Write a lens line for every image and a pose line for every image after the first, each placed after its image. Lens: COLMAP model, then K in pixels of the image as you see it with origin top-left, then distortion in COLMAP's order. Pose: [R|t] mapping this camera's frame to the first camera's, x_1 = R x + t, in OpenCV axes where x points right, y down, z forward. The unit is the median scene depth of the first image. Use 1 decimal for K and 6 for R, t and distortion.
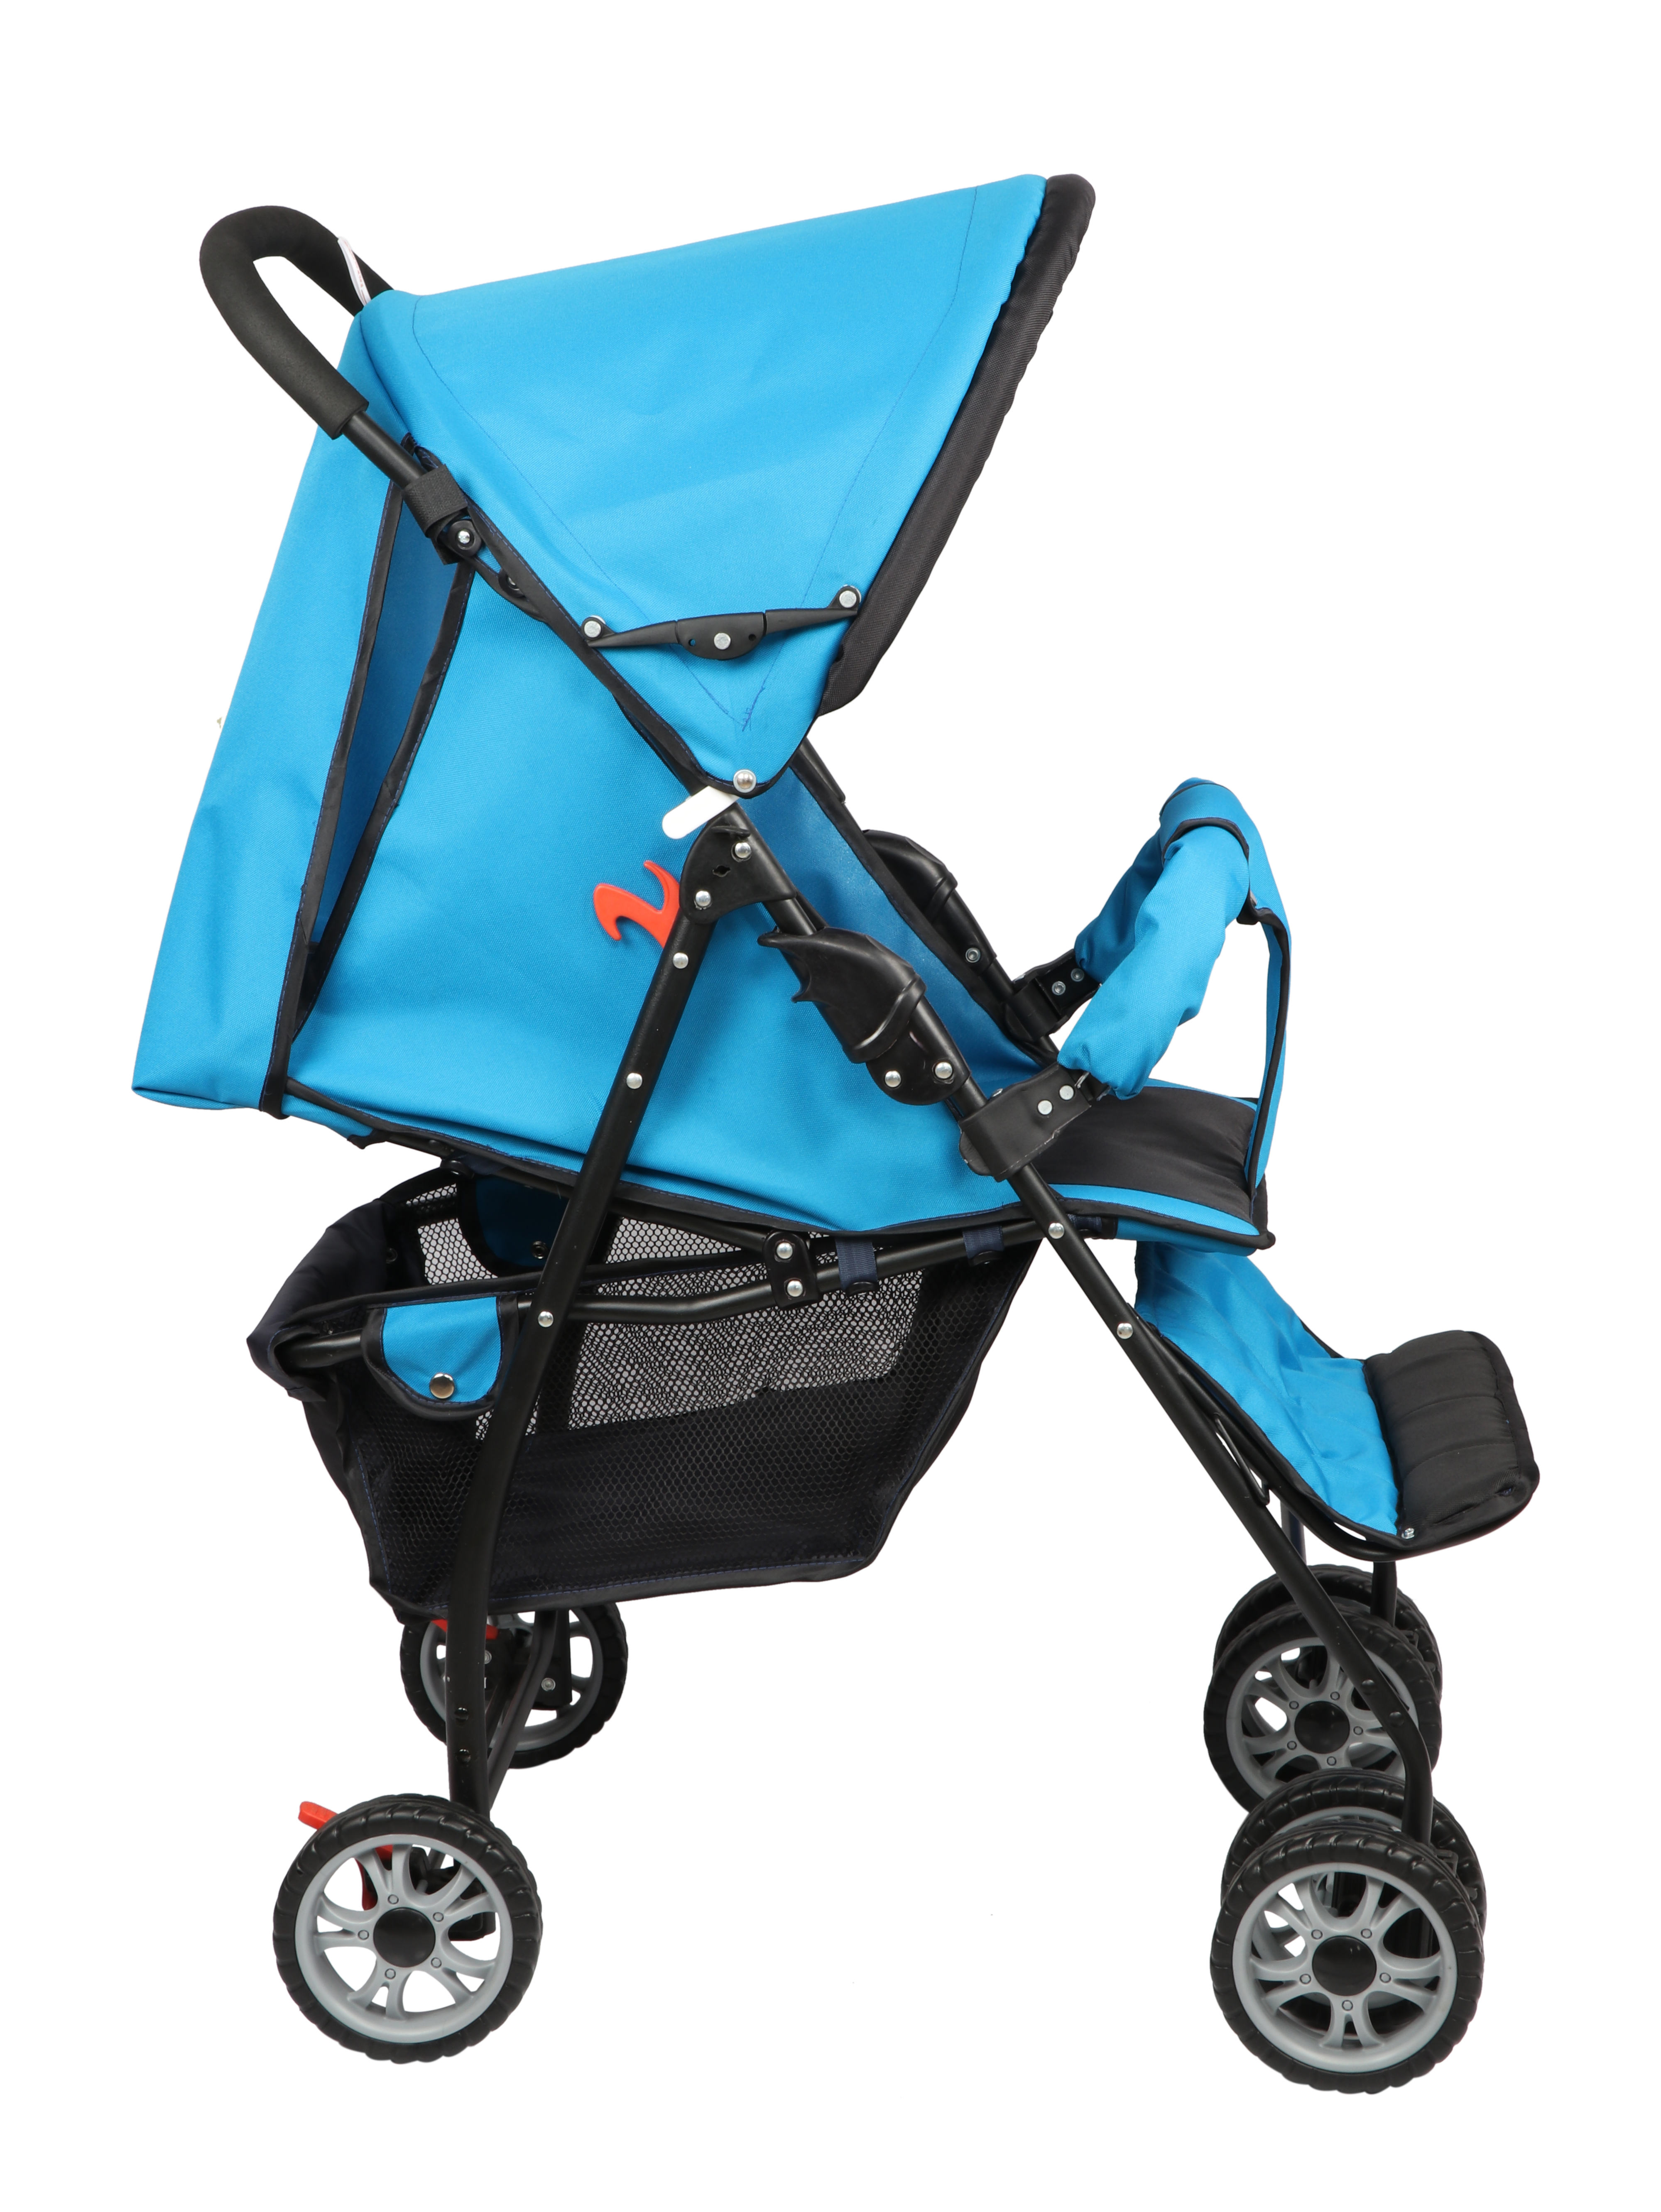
lens RADIAL K [[3475.8, 0, 826.6], [0, 3475.8, 1104.9], [0, 0, 1]] dist [0.196112, -0.015776]
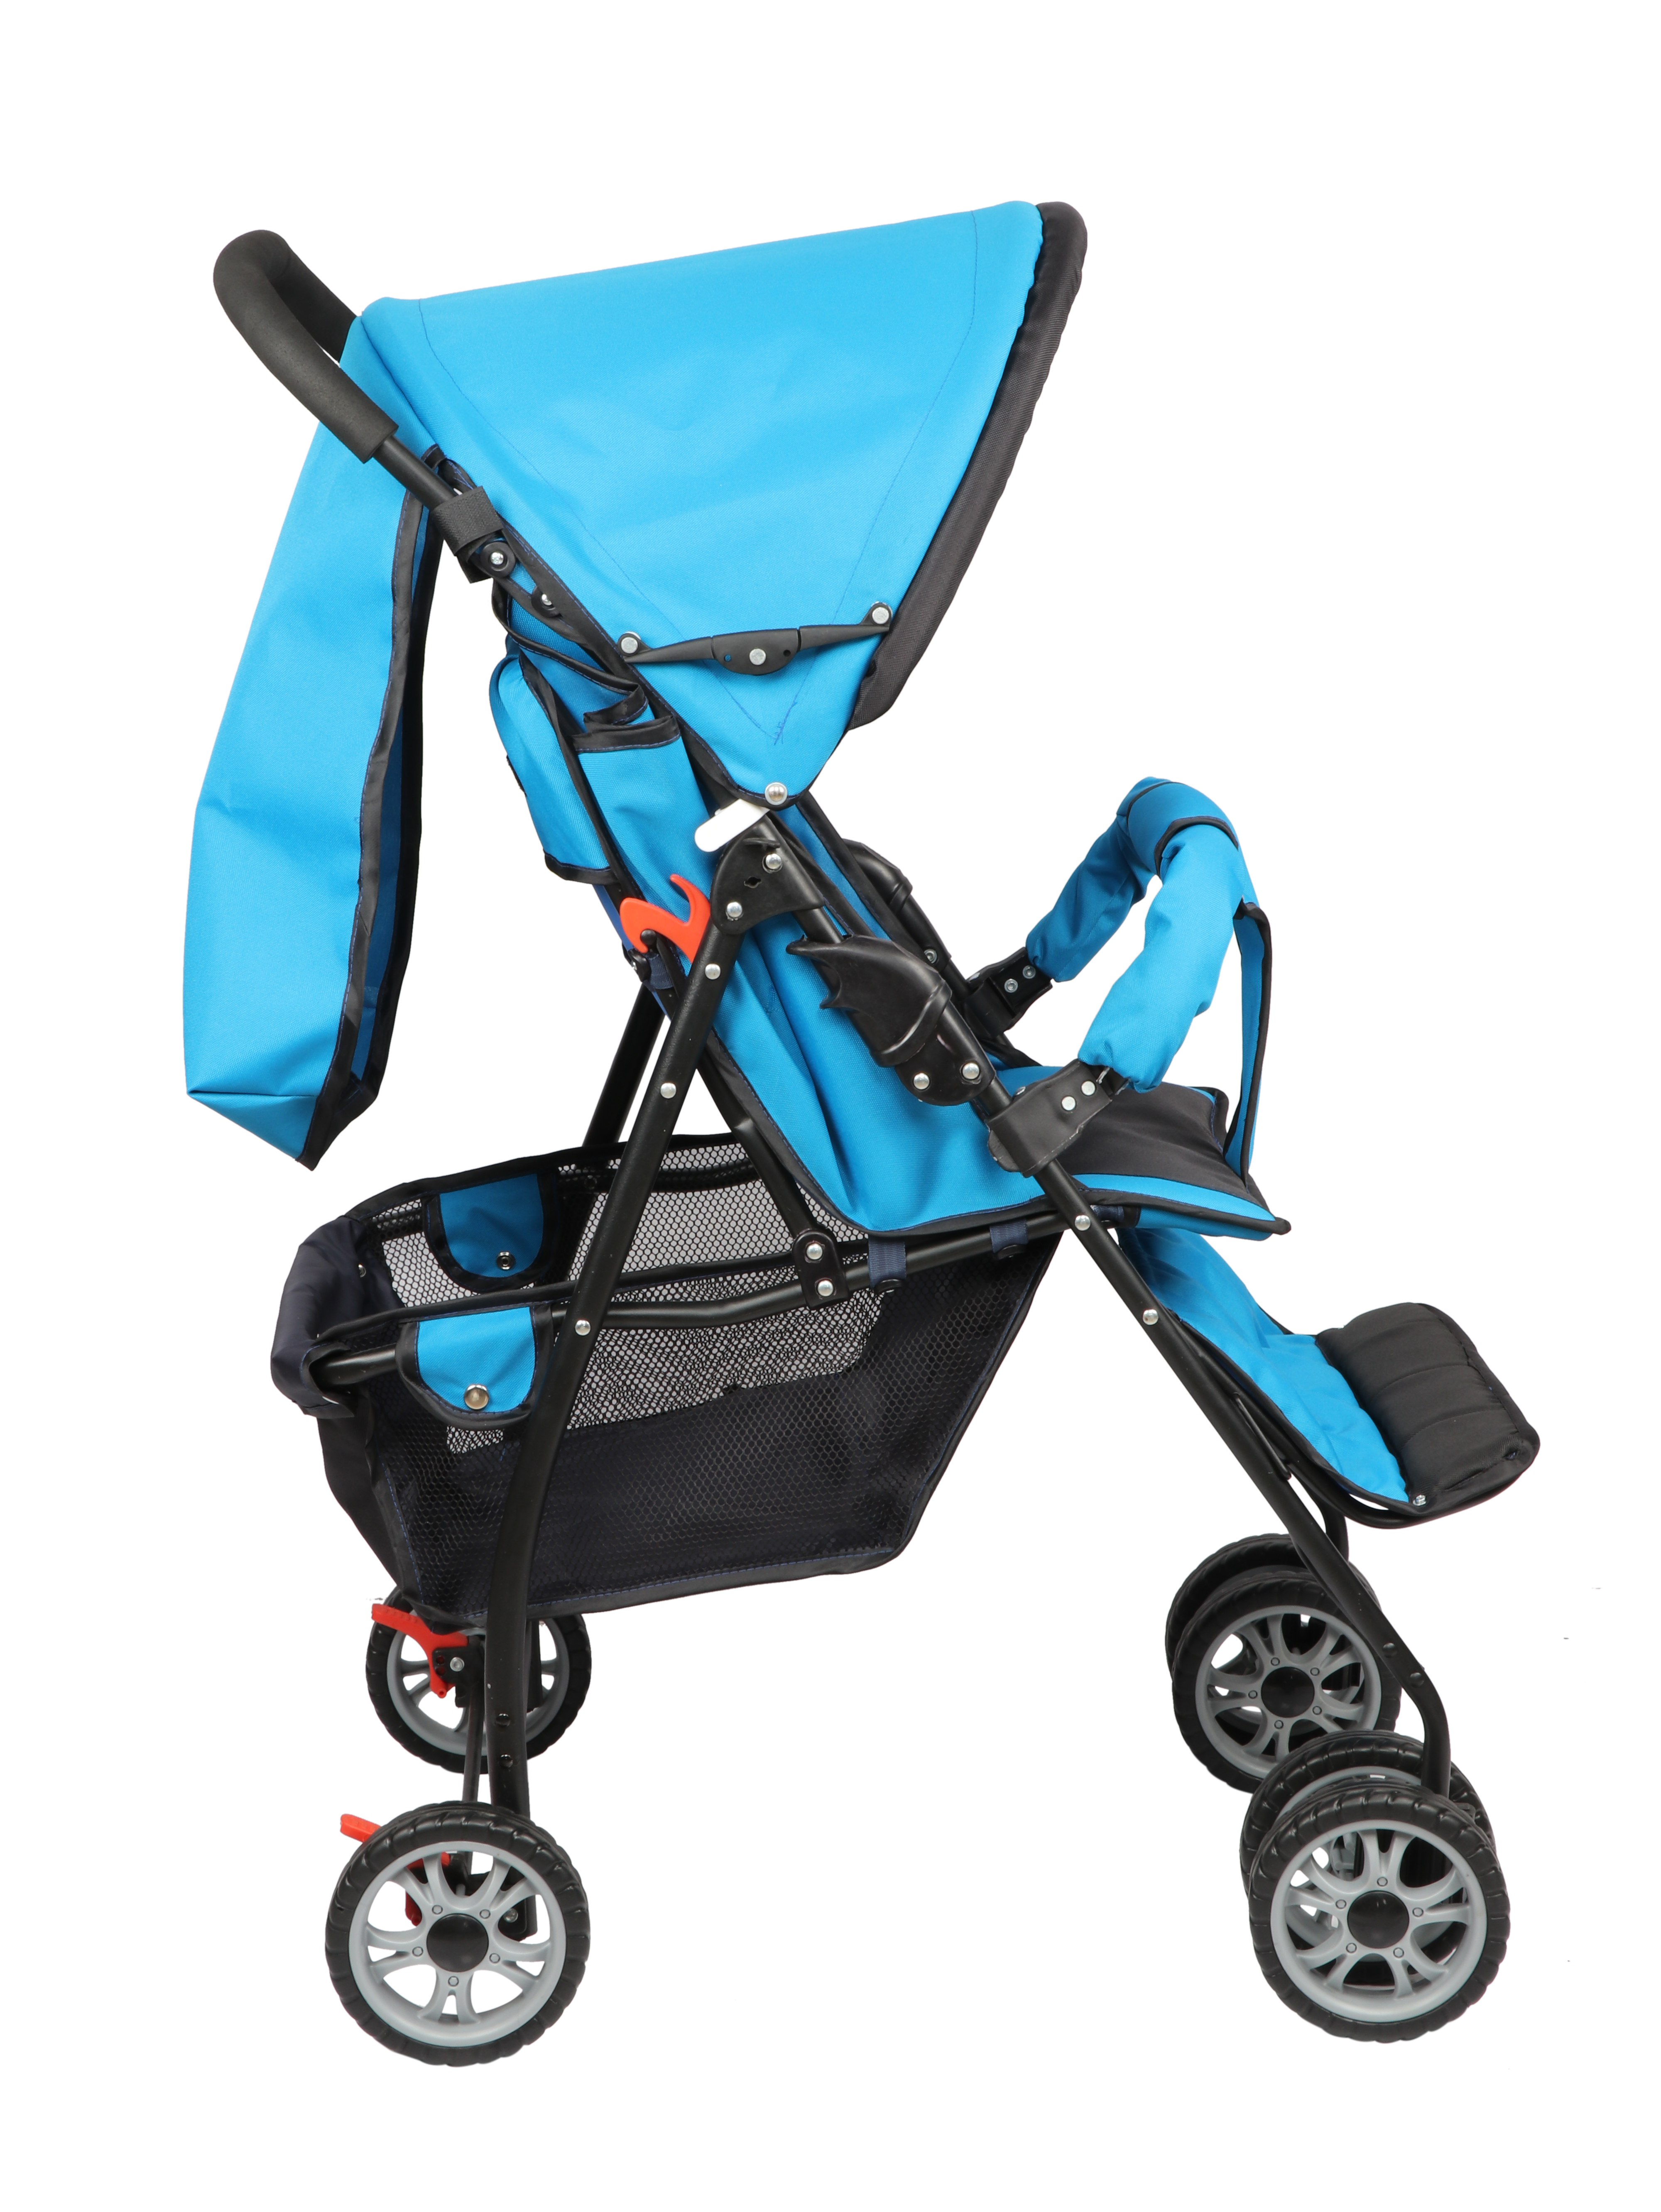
lens RADIAL K [[3453.6, 0, 836.1], [0, 3453.6, 1083.0], [0, 0, 1]] dist [0.149703, 0.072895]
pose [[0.994155, -0.031761, 0.103181, -0.109484], [0.032071, 0.999485, -0.001346, -0.006039], [-0.103085, 0.004647, 0.994662, -0.010882]]
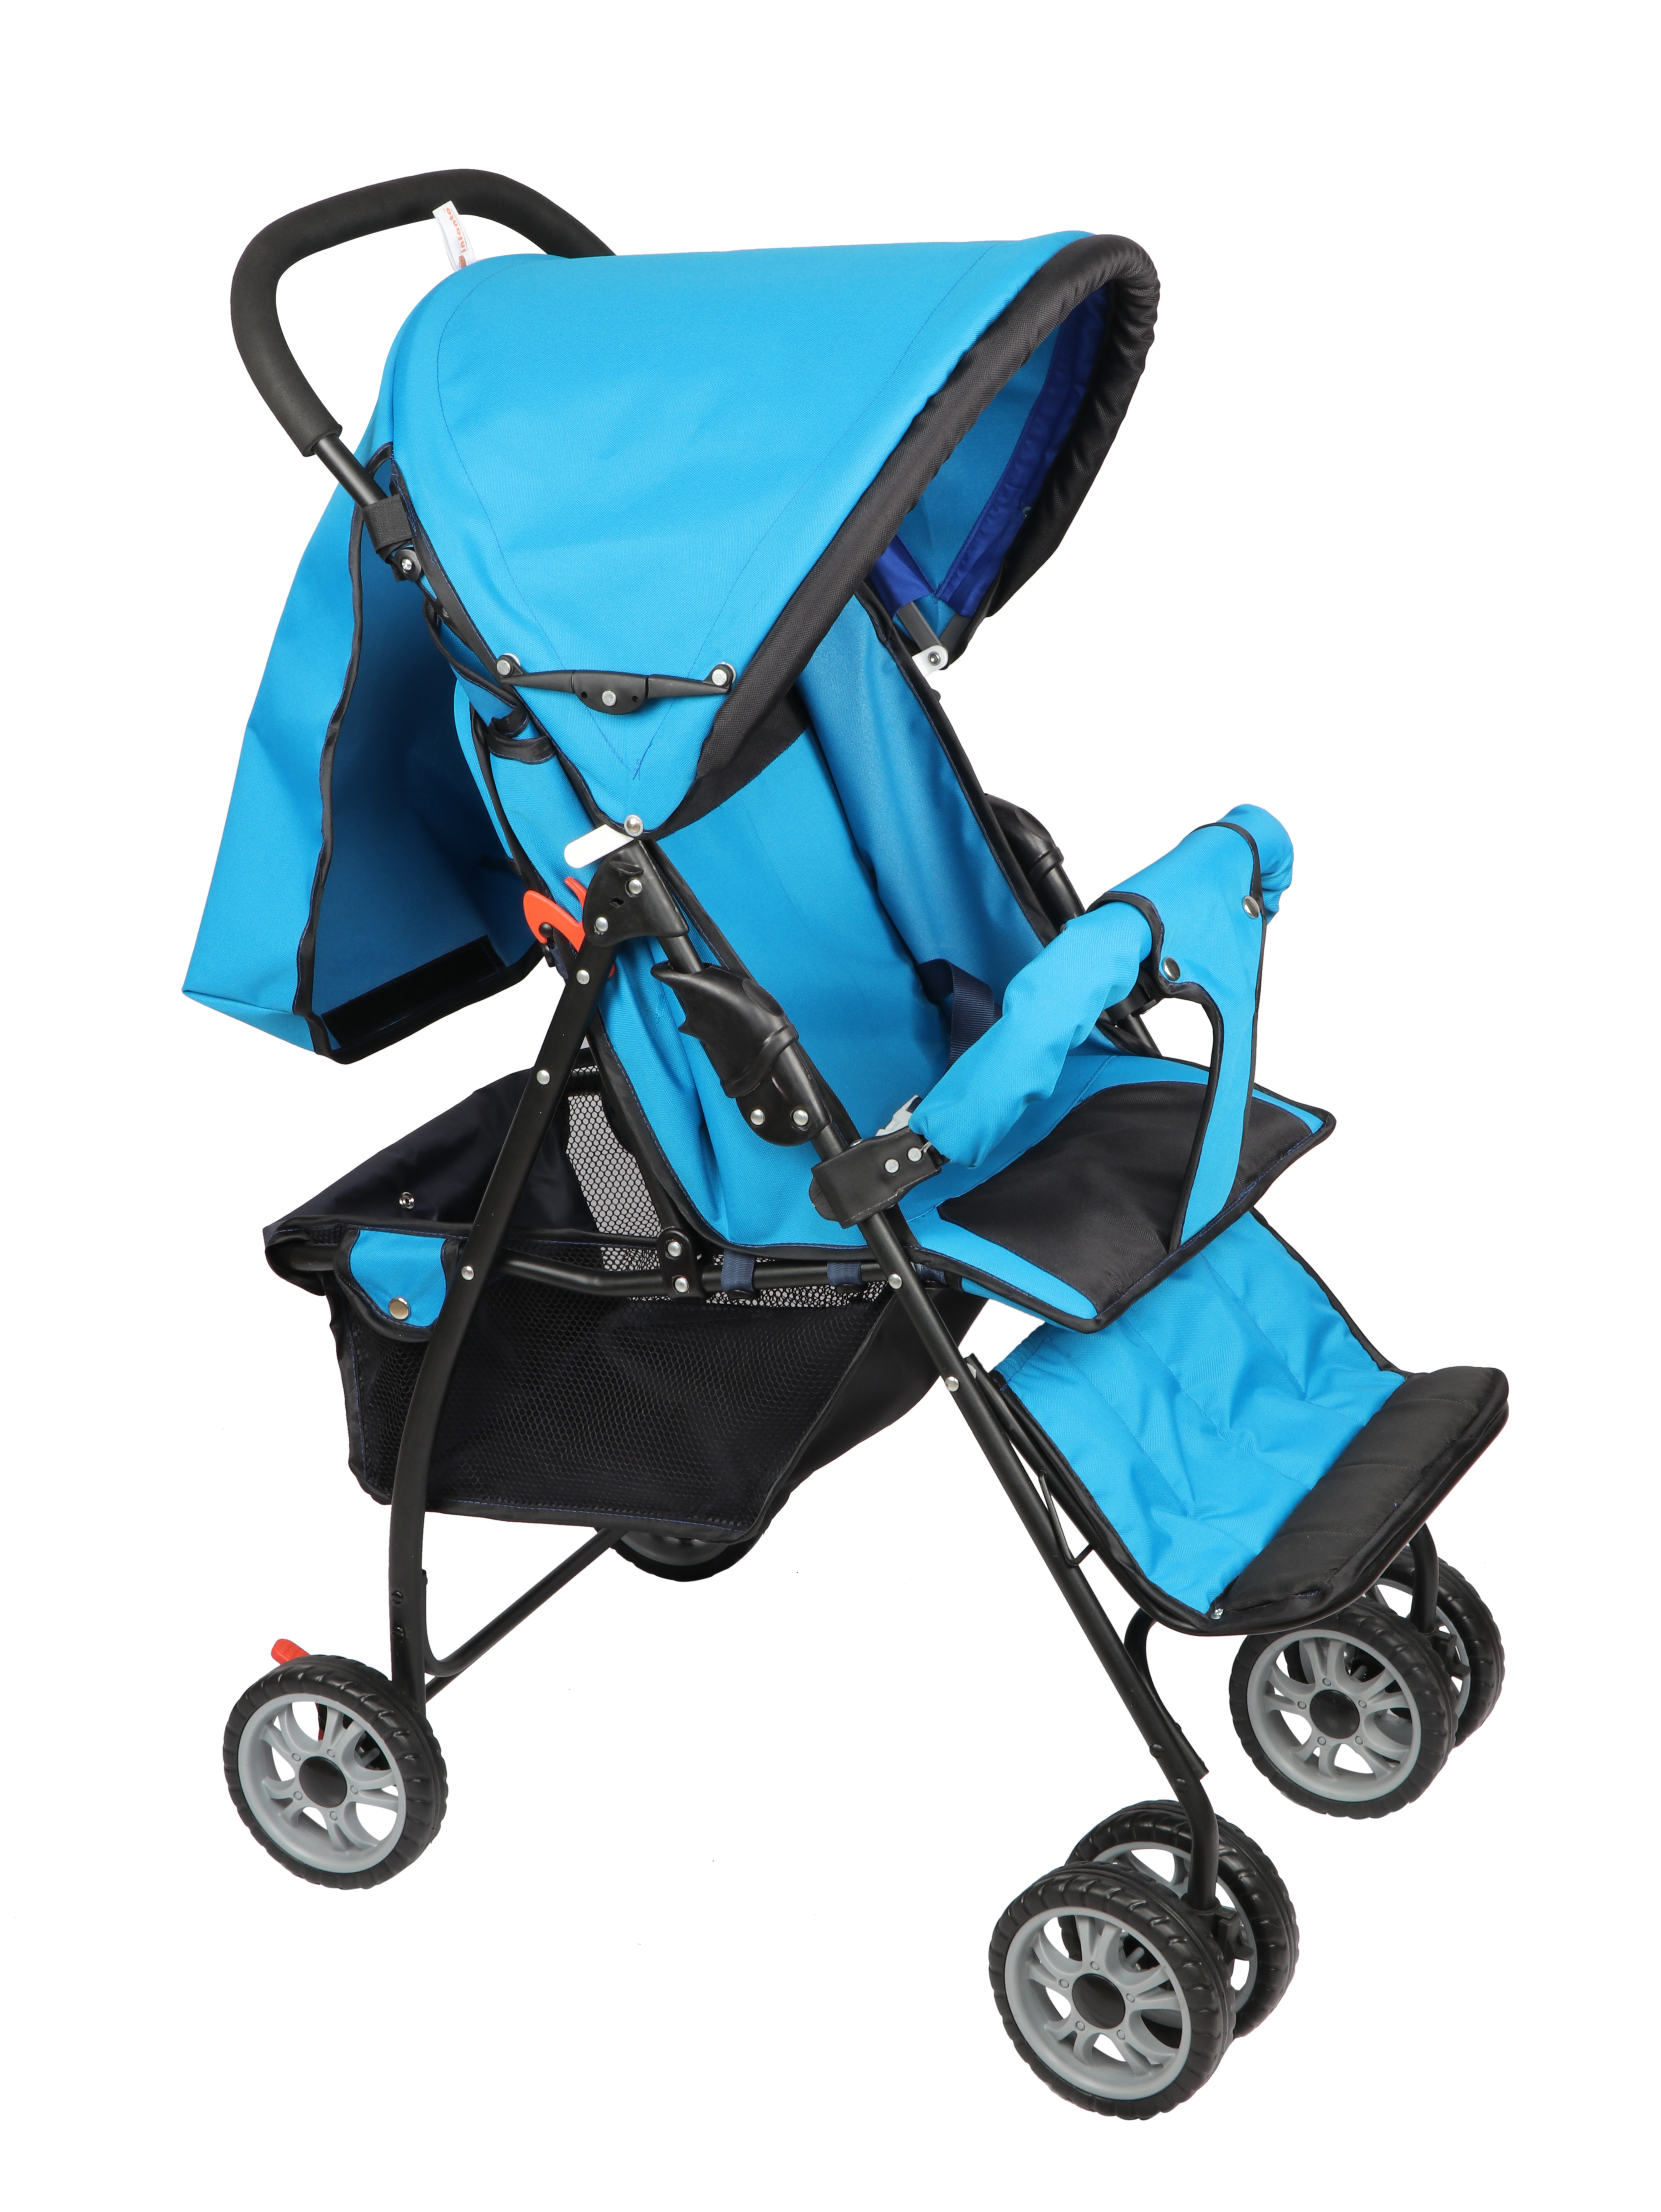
lens RADIAL K [[3529.6, 0, 901.0], [0, 3529.6, 1102.8], [0, 0, 1]] dist [0.207151, -0.049752]
pose [[0.946311, 0.156199, -0.283014, 0.357168], [-0.113010, 0.980121, 0.163072, -0.188261], [0.302860, -0.122334, 0.945151, 0.000772]]
